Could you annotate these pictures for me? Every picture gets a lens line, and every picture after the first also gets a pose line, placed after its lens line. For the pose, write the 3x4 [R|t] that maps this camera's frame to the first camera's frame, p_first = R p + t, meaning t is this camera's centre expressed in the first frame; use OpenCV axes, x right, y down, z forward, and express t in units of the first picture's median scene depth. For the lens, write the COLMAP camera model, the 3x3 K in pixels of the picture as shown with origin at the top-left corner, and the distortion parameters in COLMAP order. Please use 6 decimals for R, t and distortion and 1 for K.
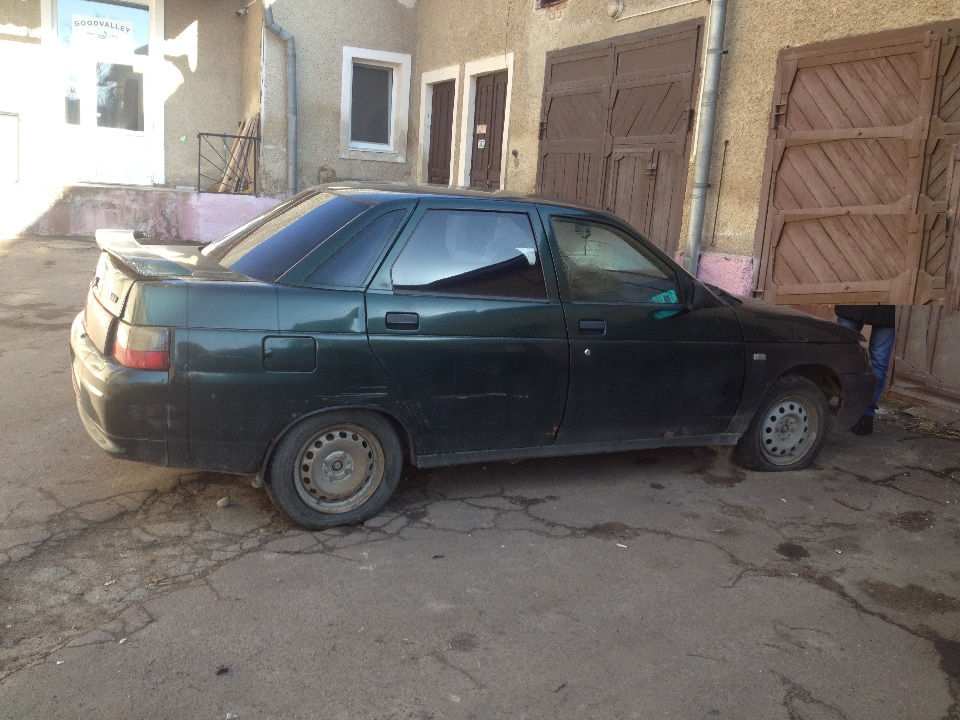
lens RADIAL K [[897.2, 0, 482.1], [0, 897.2, 350.3], [0, 0, 1]] dist [0.120011, -0.235147]
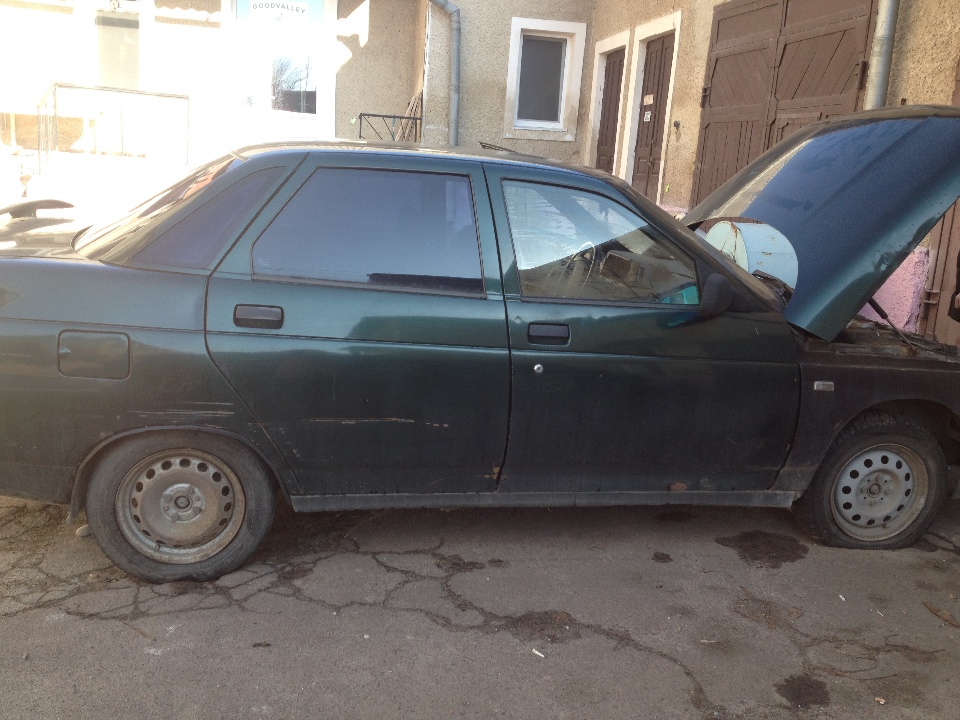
lens RADIAL K [[908.7, 0, 481.7], [0, 908.7, 343.9], [0, 0, 1]] dist [0.124344, -0.272166]
pose [[0.967211, 0.043195, -0.250272, 0.242935], [-0.042252, 0.999065, 0.009139, -0.021255], [0.250433, 0.001735, 0.968132, 0.270442]]
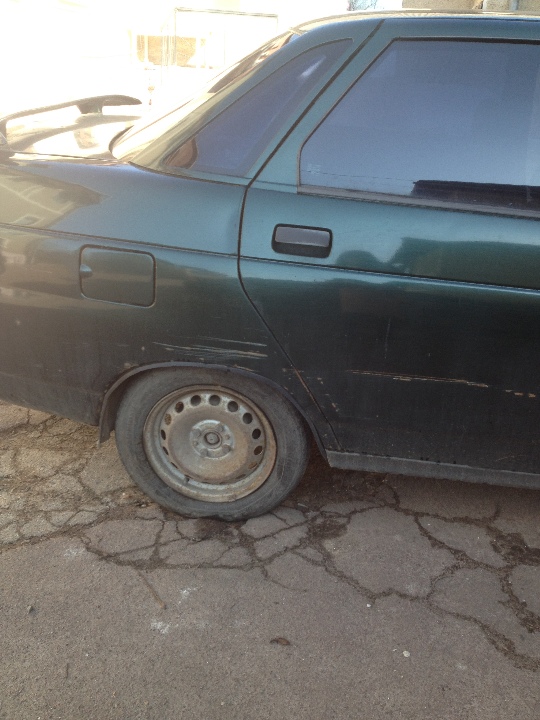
lens RADIAL K [[676.4, 0, 266.4], [0, 676.4, 352.9], [0, 0, 1]] dist [0.182121, -0.338160]
pose [[0.835913, 0.188982, -0.515300, 0.119257], [-0.091198, 0.973626, 0.209130, -0.045374], [0.541232, -0.127820, 0.831102, 0.521615]]
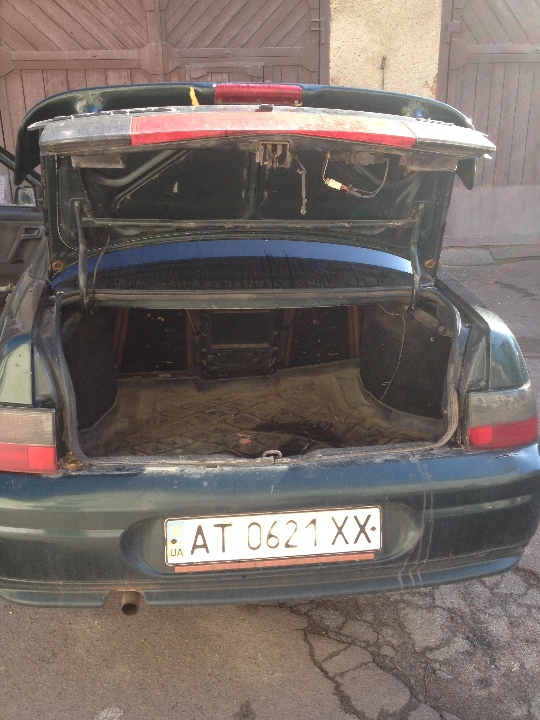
lens RADIAL K [[681.5, 0, 267.1], [0, 681.5, 343.2], [0, 0, 1]] dist [0.124344, -0.272166]
pose [[0.329622, -0.360429, 0.872605, -0.702566], [0.197806, 0.930111, 0.309461, -0.199392], [-0.923159, 0.070601, 0.377881, 0.773317]]
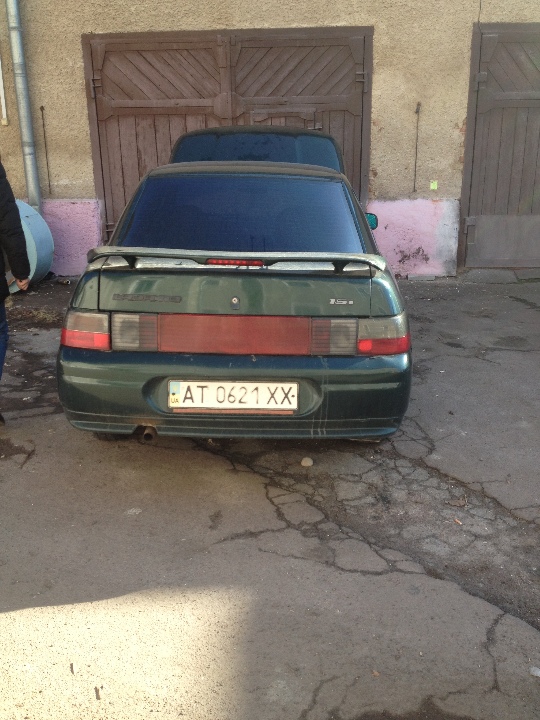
lens RADIAL K [[681.5, 0, 267.1], [0, 681.5, 343.2], [0, 0, 1]] dist [0.124344, -0.272166]
pose [[0.449724, -0.300900, 0.840956, -0.914891], [0.192673, 0.952059, 0.237616, -0.173440], [-0.872138, 0.055167, 0.486139, 0.580011]]
